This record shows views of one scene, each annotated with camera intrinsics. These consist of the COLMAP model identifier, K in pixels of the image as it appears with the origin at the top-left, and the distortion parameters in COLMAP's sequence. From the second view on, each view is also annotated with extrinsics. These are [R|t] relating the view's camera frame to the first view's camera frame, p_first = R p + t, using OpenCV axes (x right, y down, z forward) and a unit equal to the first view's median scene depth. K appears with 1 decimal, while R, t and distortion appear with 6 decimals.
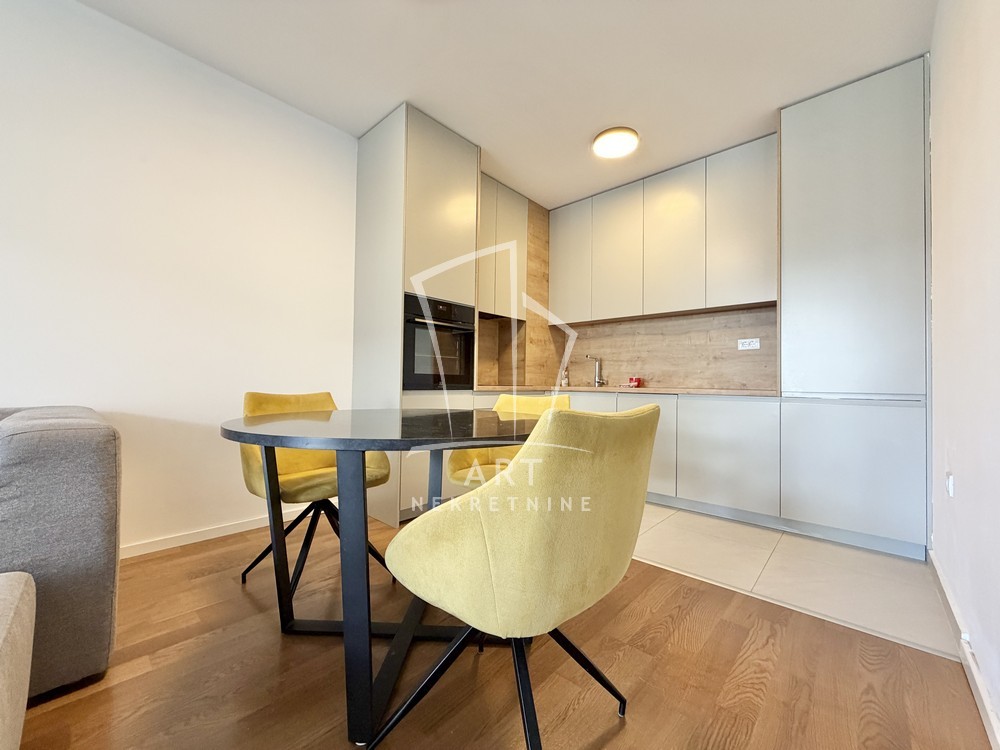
lens RADIAL K [[398.5, 0, 497.3], [0, 398.5, 378.7], [0, 0, 1]] dist [-0.001692, 0.000173]
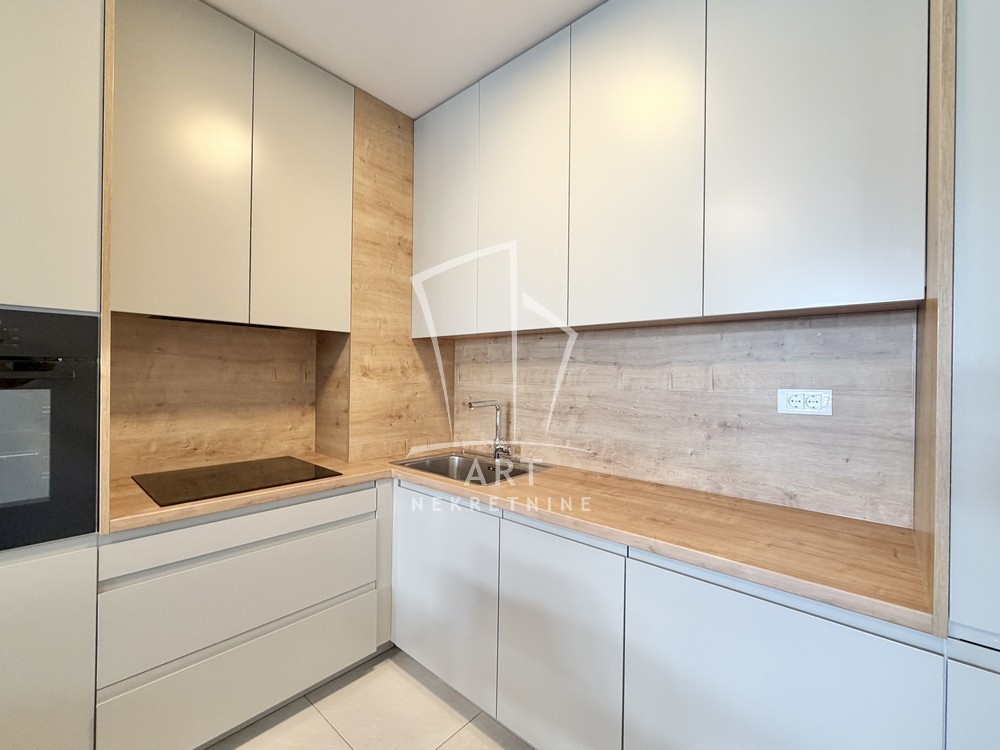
lens RADIAL K [[430.1, 0, 499.5], [0, 430.1, 374.6], [0, 0, 1]] dist [0.001181, -0.000019]
pose [[0.999972, -0.000040, 0.007512, 0.261132], [-0.000067, 0.999900, 0.014169, -0.102507], [-0.007512, -0.014169, 0.999871, 0.466427]]
